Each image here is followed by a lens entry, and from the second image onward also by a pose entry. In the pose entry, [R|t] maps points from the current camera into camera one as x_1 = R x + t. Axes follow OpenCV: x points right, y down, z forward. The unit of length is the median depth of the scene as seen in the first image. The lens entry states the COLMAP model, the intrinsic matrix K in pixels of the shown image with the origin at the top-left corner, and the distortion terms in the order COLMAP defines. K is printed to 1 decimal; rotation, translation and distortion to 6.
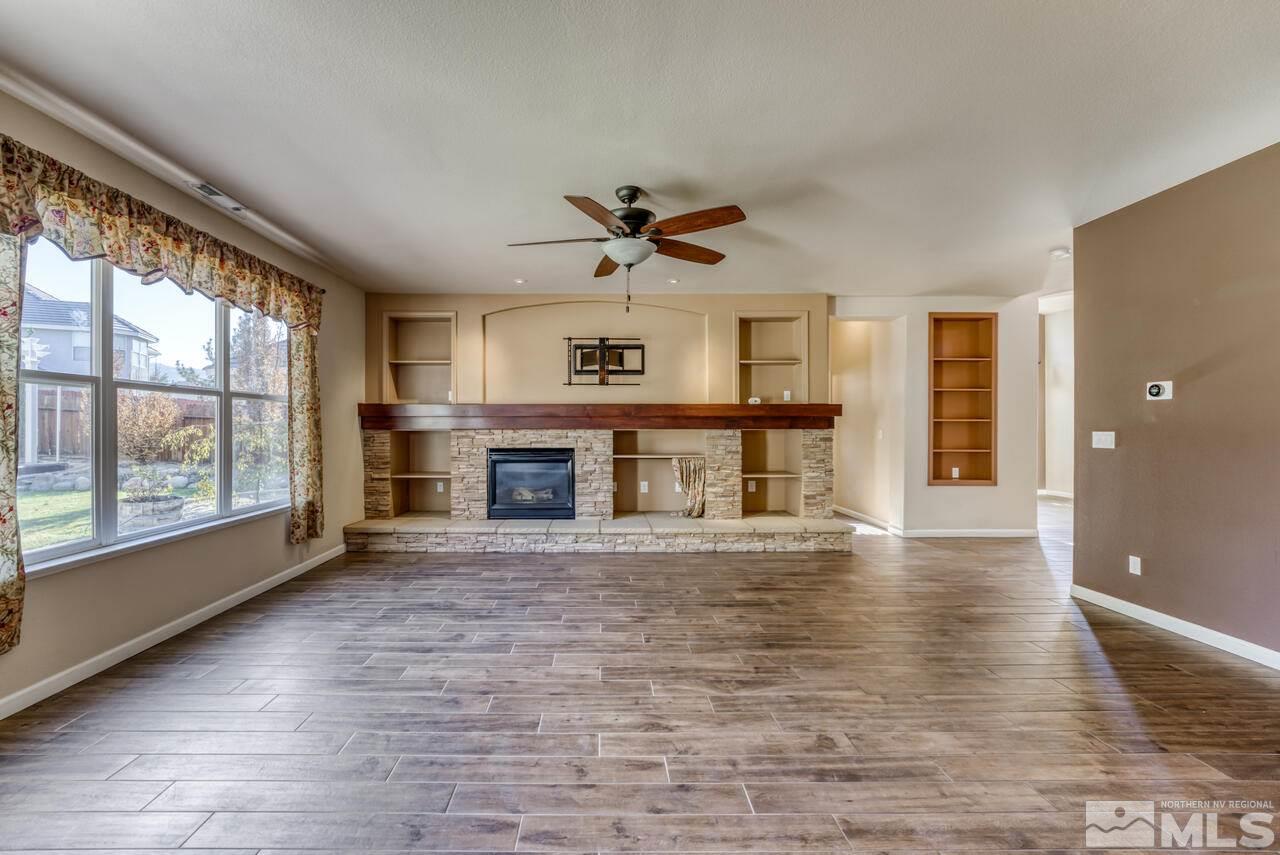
lens RADIAL K [[532.1, 0, 601.0], [0, 532.1, 426.9], [0, 0, 1]] dist [-0.008720, 0.000195]
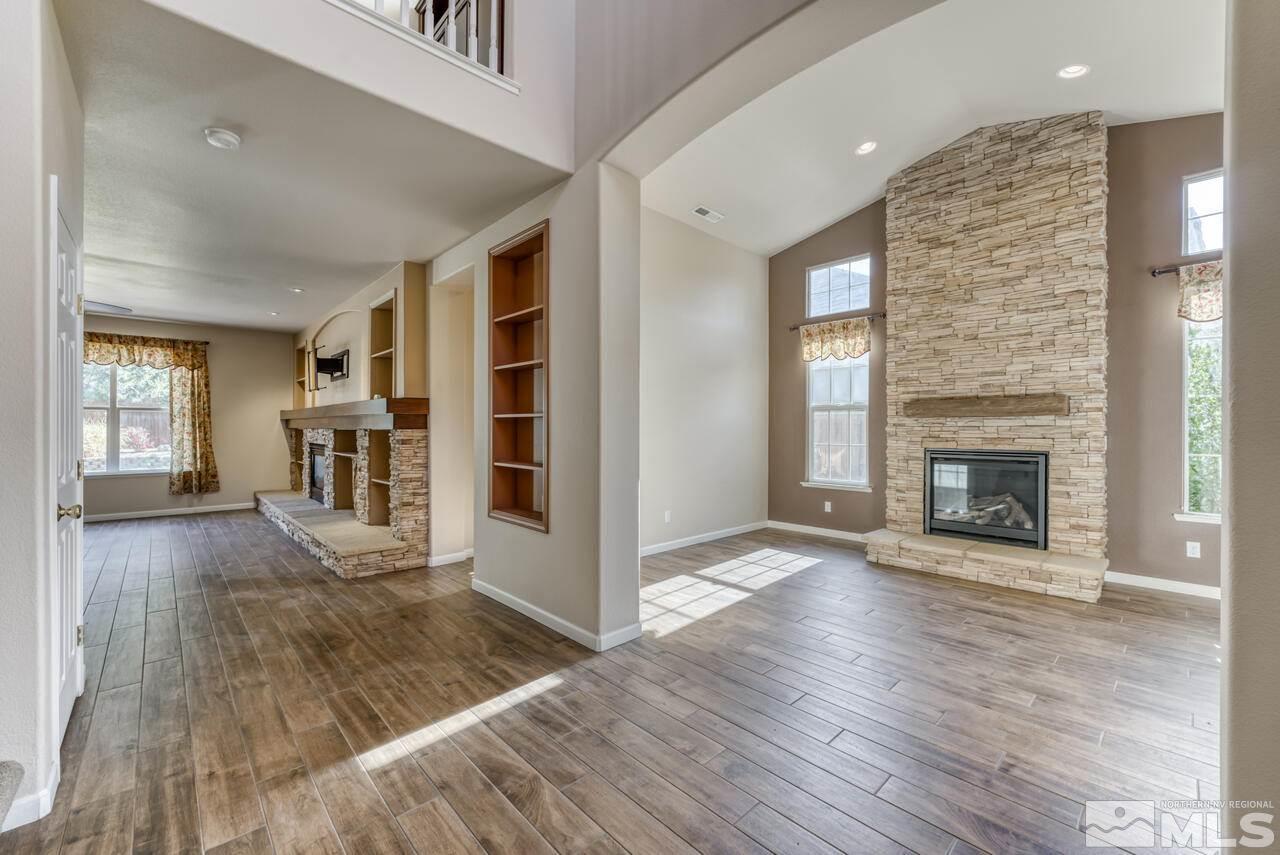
lens RADIAL K [[513.0, 0, 637.0], [0, 513.0, 428.3], [0, 0, 1]] dist [-0.010911, -0.000048]
pose [[0.684017, 0.002212, -0.729463, 1.346953], [-0.002328, 0.999997, 0.000849, 0.001748], [0.729463, 0.001118, 0.684020, 0.795228]]
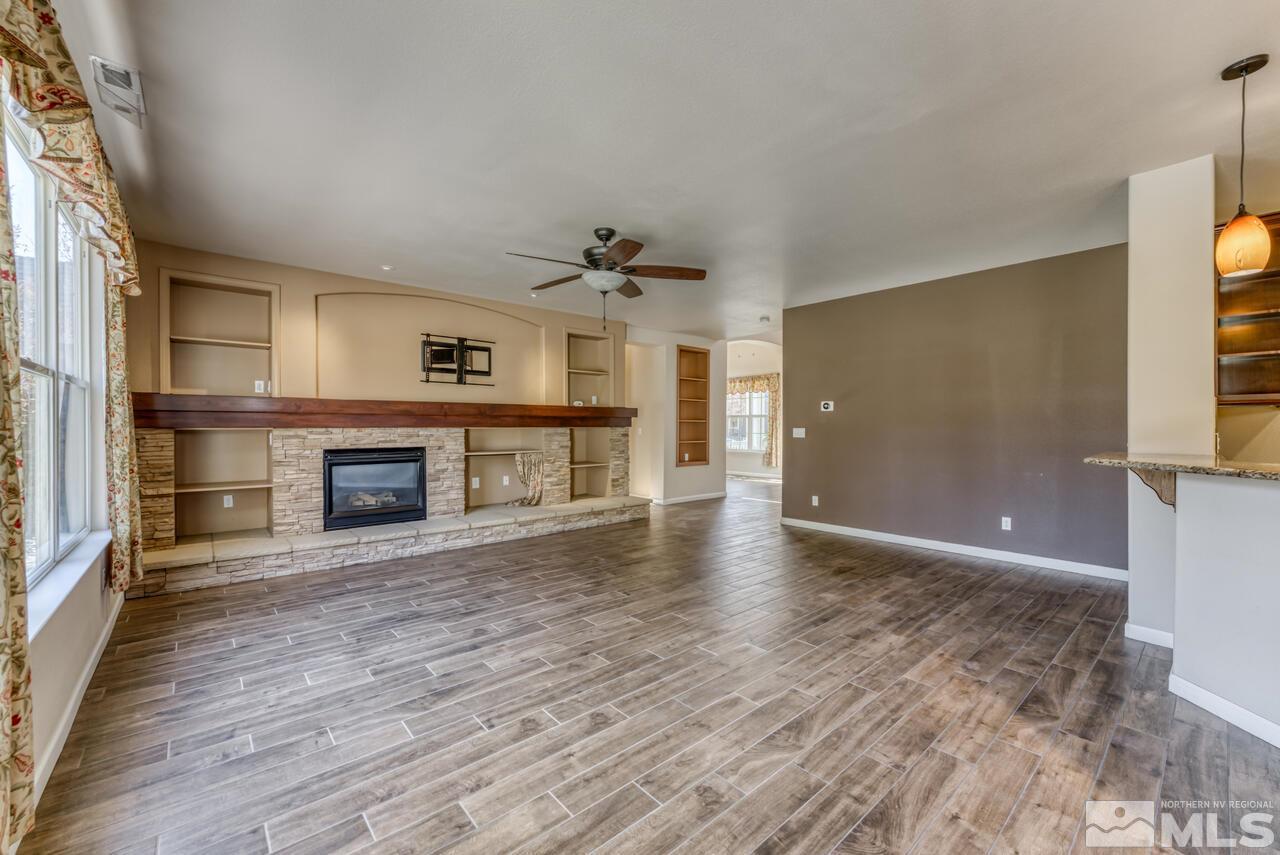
lens RADIAL K [[513.0, 0, 637.0], [0, 513.0, 428.3], [0, 0, 1]] dist [-0.010911, -0.000048]
pose [[0.755320, -0.002586, 0.655351, -0.405438], [-0.000657, 0.999989, 0.004703, 0.001280], [-0.655356, -0.003983, 0.755310, 0.038781]]
